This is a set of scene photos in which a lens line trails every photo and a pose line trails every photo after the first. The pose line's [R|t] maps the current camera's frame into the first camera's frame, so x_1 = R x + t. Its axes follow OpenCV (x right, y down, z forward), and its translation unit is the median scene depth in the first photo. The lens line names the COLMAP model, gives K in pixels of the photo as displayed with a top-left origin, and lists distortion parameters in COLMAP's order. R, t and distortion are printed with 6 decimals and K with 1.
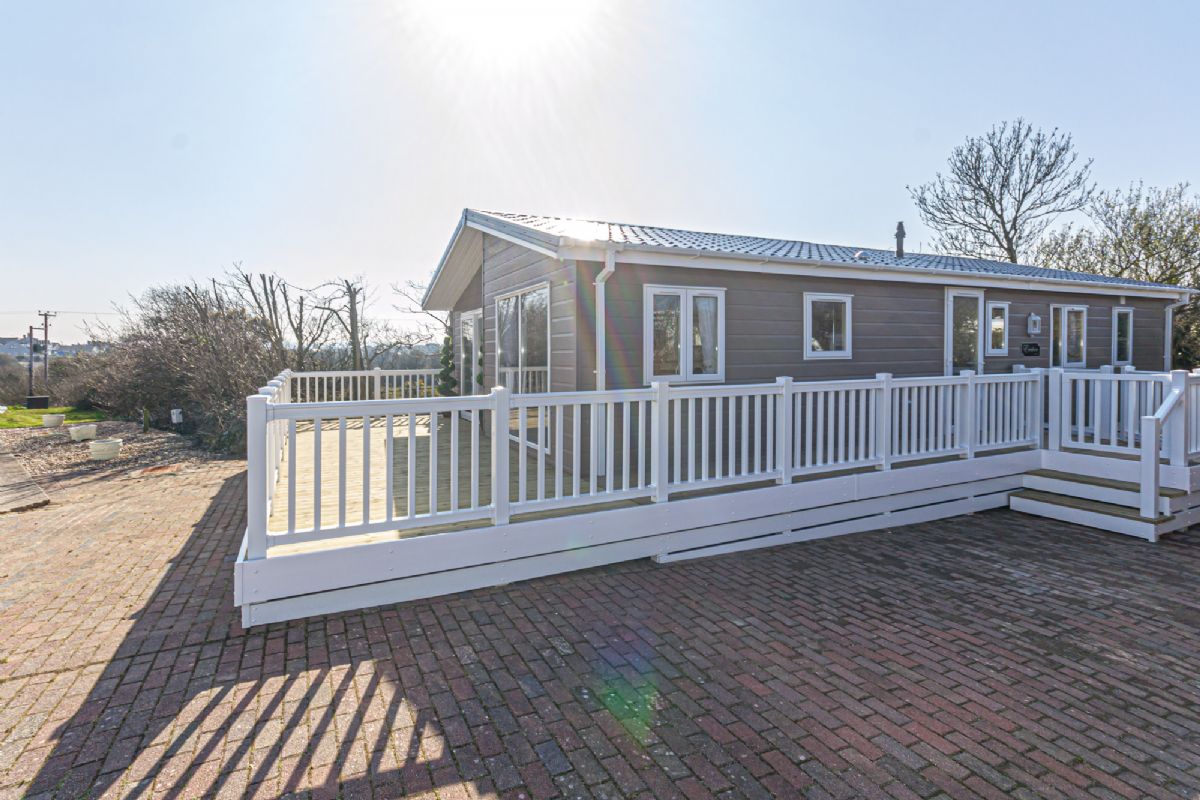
lens RADIAL K [[541.0, 0, 600.0], [0, 541.0, 400.0], [0, 0, 1]] dist [0.000994, 0.000200]
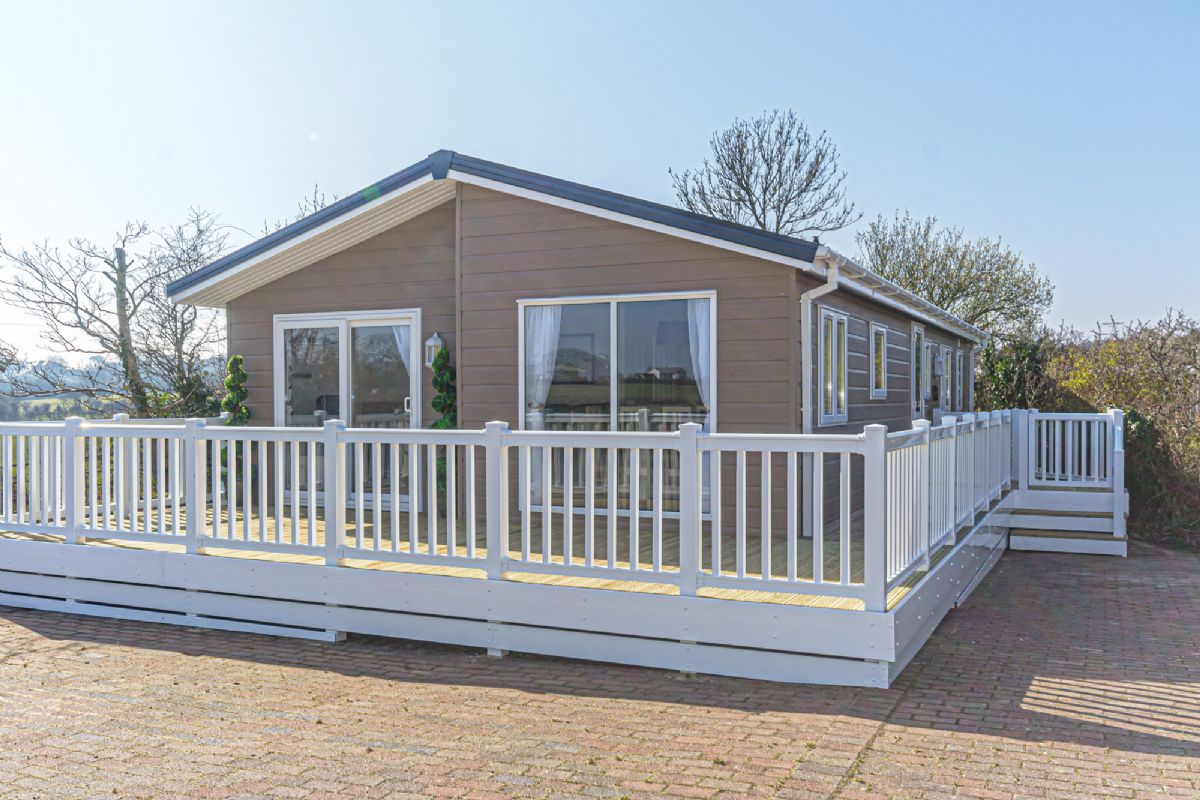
lens RADIAL K [[1039.0, 0, 600.0], [0, 1039.0, 400.0], [0, 0, 1]] dist [0.001573, 0.089971]
pose [[0.766616, 0.015350, 0.641922, -2.118638], [0.026048, 0.998148, -0.054975, 0.016471], [-0.641577, 0.058866, 0.764796, -0.066785]]
